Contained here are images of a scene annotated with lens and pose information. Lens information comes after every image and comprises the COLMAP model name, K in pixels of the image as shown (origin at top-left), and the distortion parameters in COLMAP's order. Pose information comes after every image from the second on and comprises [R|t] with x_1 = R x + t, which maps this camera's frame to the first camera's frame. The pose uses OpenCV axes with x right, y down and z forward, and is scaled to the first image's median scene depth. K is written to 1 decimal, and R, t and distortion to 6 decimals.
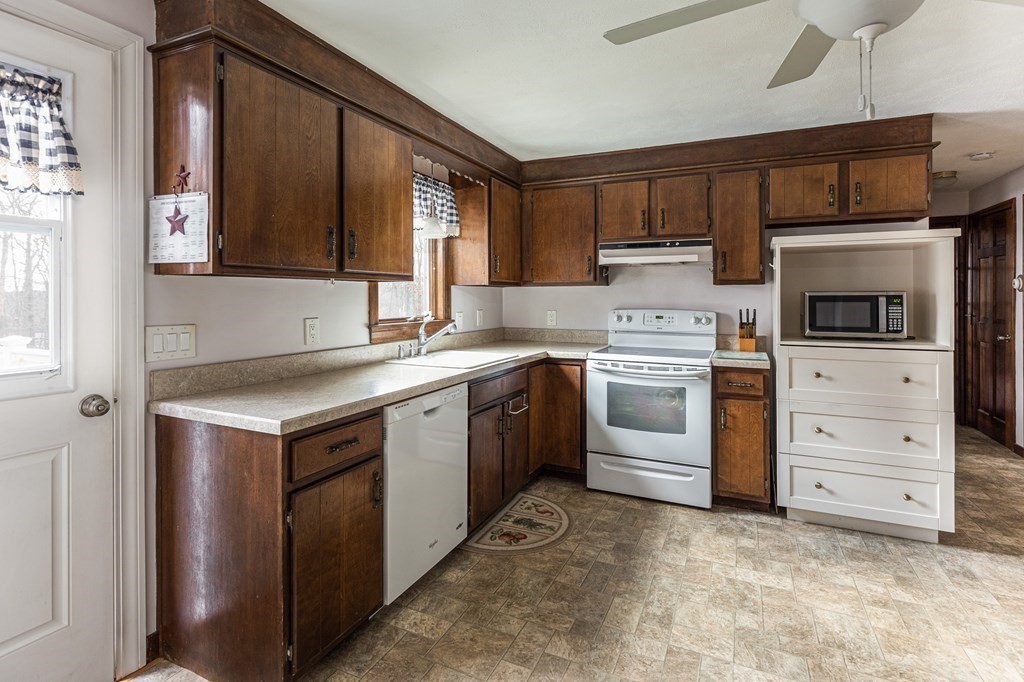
lens RADIAL K [[496.8, 0, 521.8], [0, 496.8, 297.4], [0, 0, 1]] dist [0.001315, -0.000644]
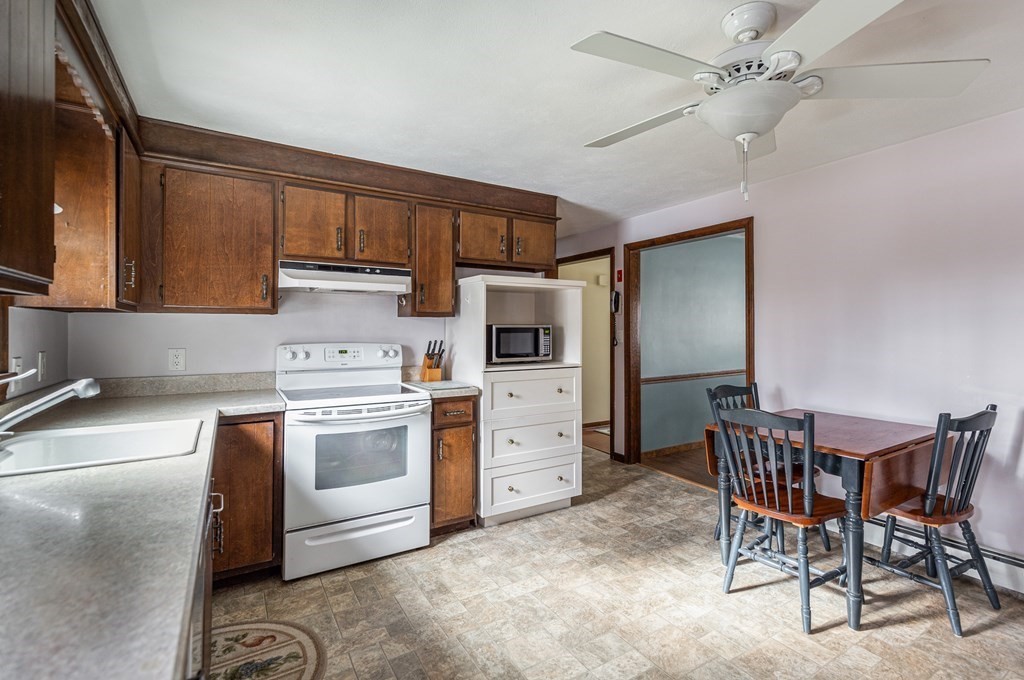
lens RADIAL K [[477.1, 0, 524.3], [0, 477.1, 325.6], [0, 0, 1]] dist [0.012202, -0.000004]
pose [[0.553235, 0.006016, 0.833004, -0.297571], [0.000545, 0.999971, -0.007583, -0.000157], [-0.833025, 0.004649, 0.553215, 0.310769]]
